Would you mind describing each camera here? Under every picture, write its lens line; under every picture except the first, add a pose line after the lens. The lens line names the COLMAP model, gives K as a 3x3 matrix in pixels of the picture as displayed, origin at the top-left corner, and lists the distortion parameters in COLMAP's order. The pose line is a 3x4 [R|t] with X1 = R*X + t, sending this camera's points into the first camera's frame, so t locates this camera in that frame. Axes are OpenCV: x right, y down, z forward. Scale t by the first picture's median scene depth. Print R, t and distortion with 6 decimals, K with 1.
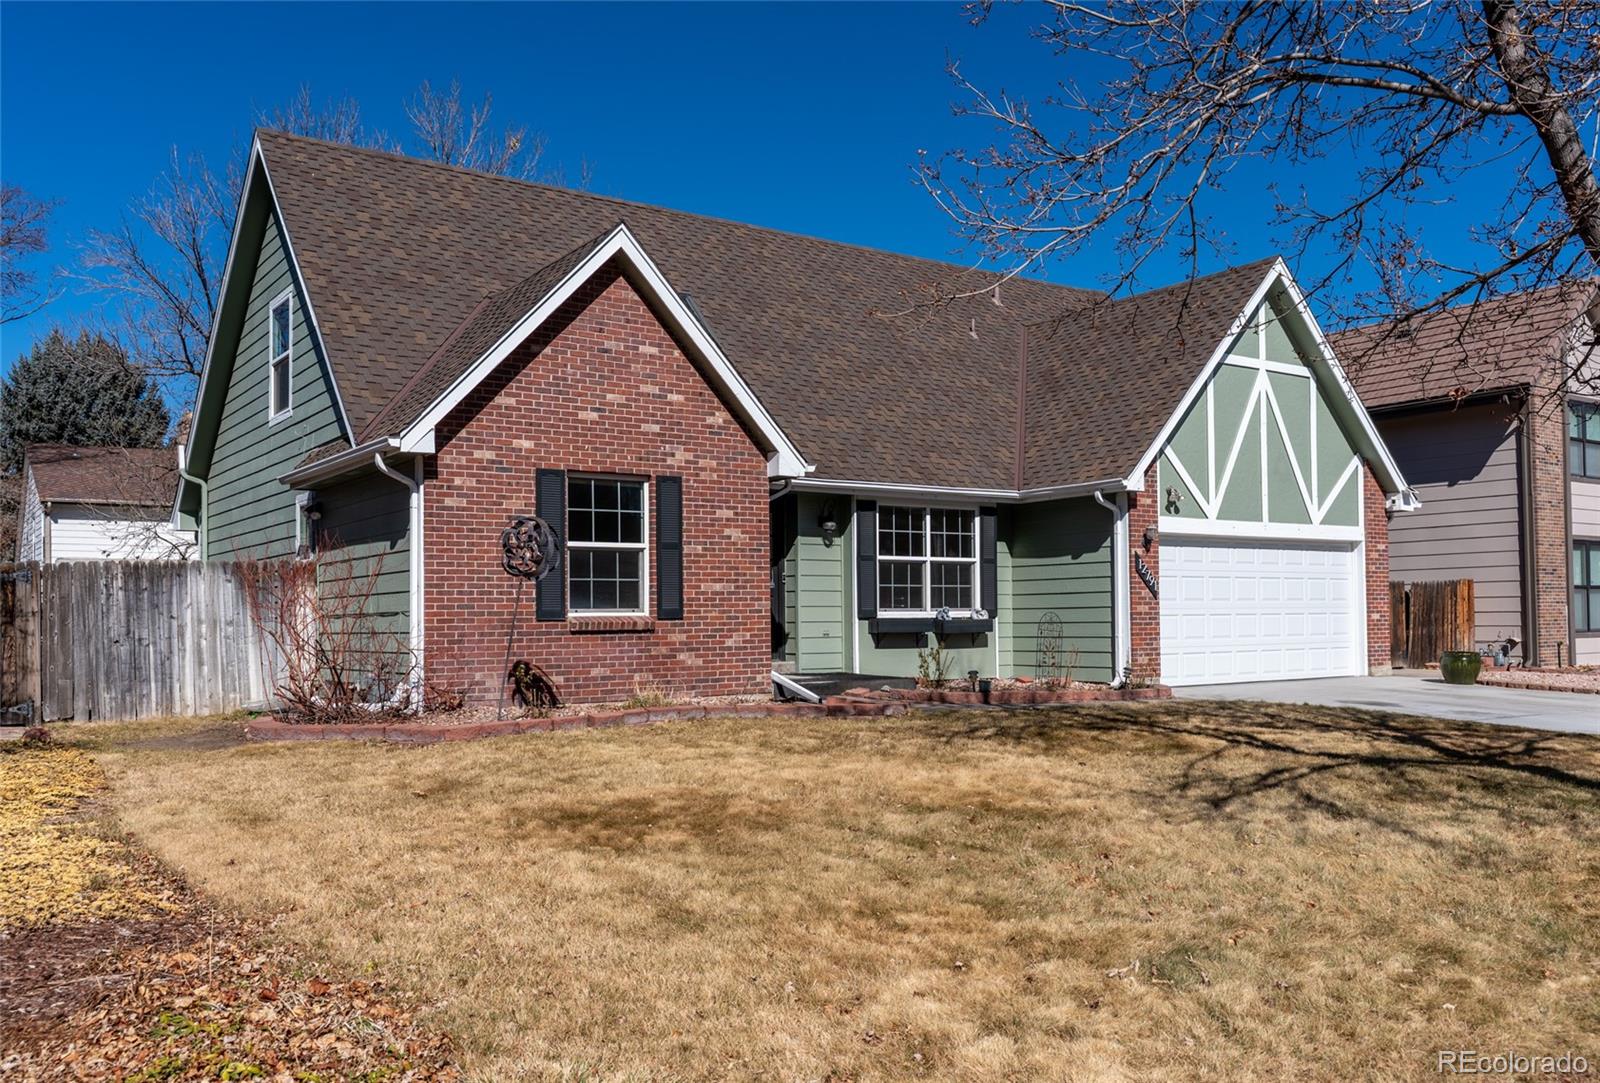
lens RADIAL K [[1325.7, 0, 800.7], [0, 1325.7, 540.5], [0, 0, 1]] dist [-0.003672, 0.001263]
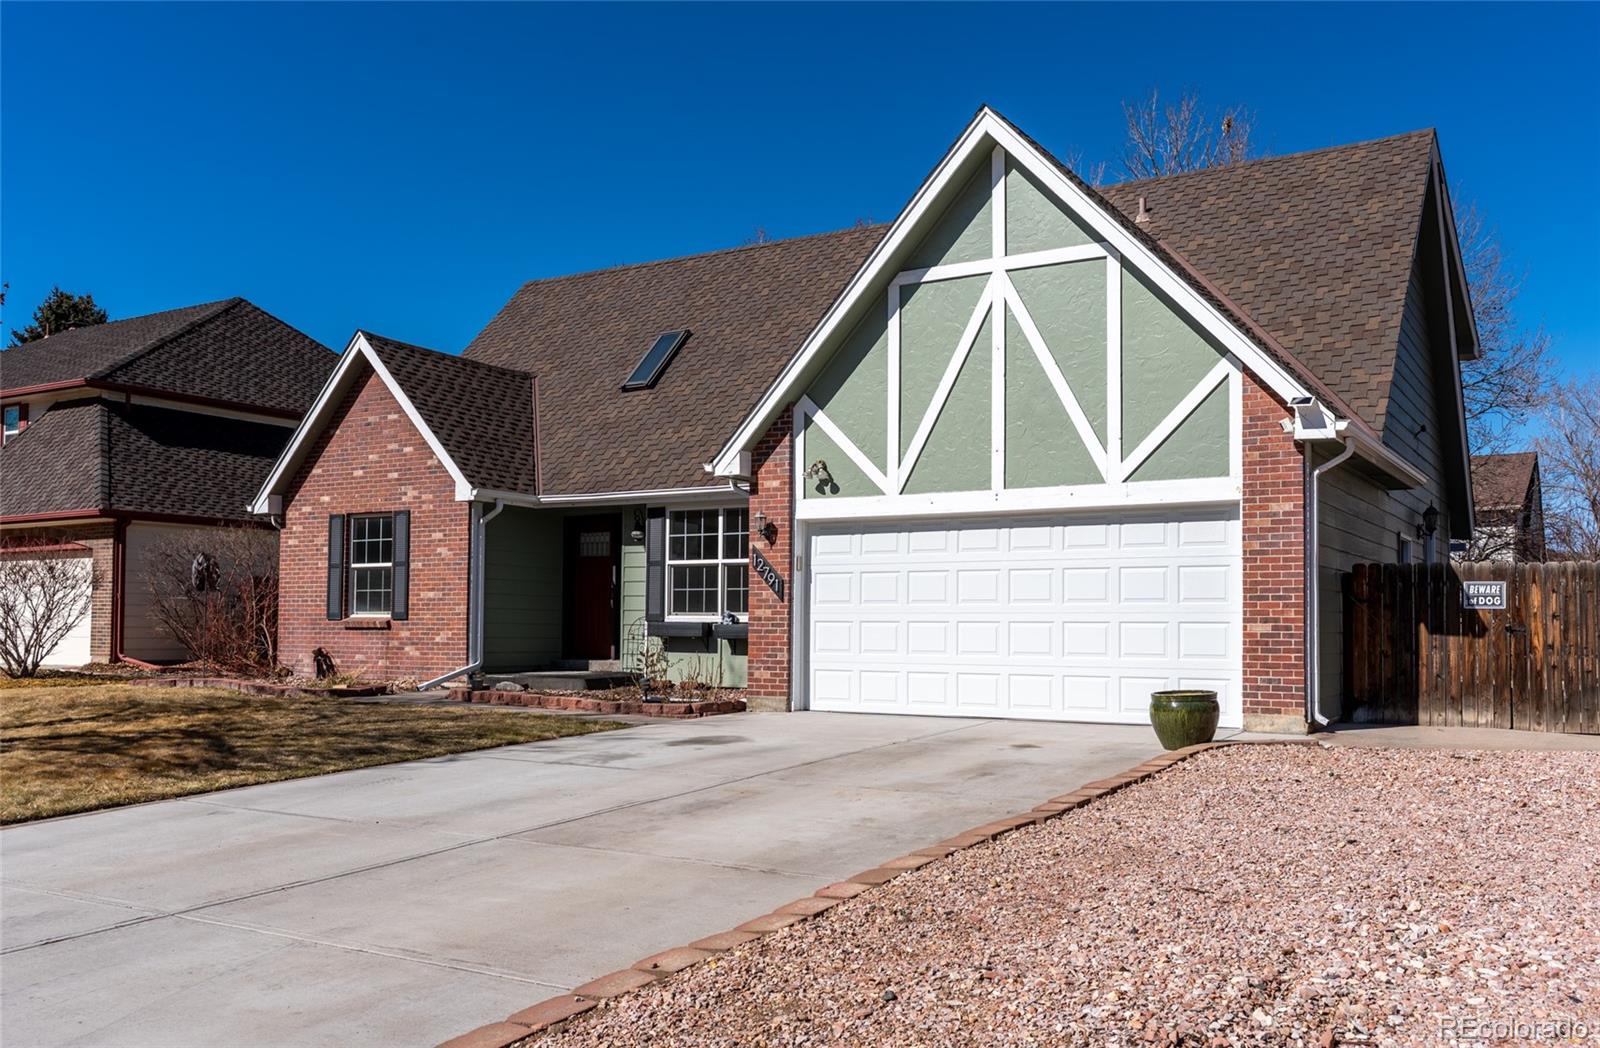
lens RADIAL K [[1331.7, 0, 800.7], [0, 1331.7, 531.7], [0, 0, 1]] dist [-0.002872, 0.000370]
pose [[0.401370, -0.054378, -0.914301, 1.028568], [0.043154, 0.998250, -0.040426, 0.034769], [0.914899, -0.023230, 0.403014, 0.678266]]
